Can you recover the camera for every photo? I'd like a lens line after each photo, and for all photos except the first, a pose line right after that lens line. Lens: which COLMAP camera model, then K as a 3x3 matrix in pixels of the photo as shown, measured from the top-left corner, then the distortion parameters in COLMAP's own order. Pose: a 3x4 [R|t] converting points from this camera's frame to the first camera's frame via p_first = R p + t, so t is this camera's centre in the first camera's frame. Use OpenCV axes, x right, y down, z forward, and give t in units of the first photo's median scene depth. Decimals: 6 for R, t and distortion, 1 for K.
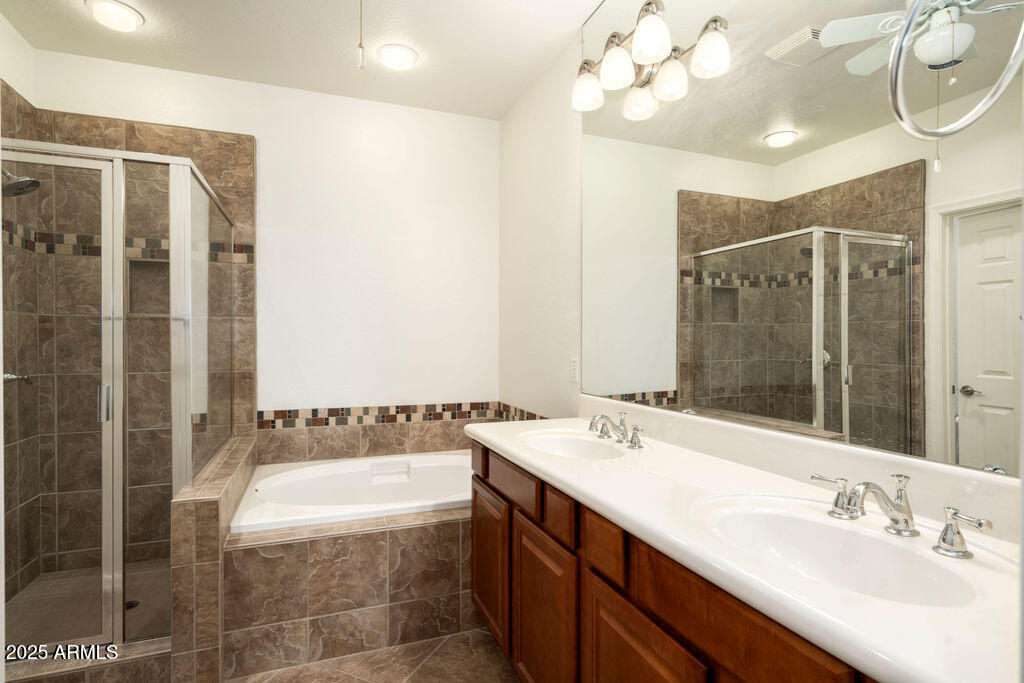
lens RADIAL K [[499.7, 0, 515.0], [0, 499.7, 341.9], [0, 0, 1]] dist [0.006525, -0.001519]
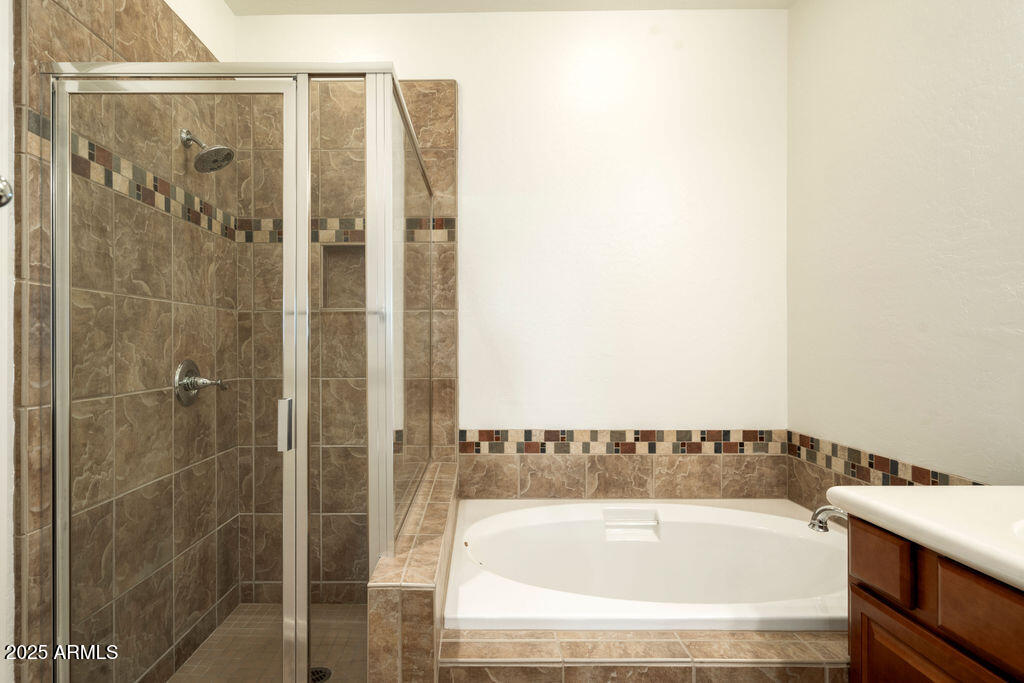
lens RADIAL K [[499.7, 0, 505.4], [0, 499.7, 342.0], [0, 0, 1]] dist [0.006525, -0.001519]
pose [[0.948372, -0.005747, -0.317107, -0.212815], [0.002224, 0.999932, -0.011470, 0.011047], [0.317151, 0.010172, 0.948320, 0.301777]]
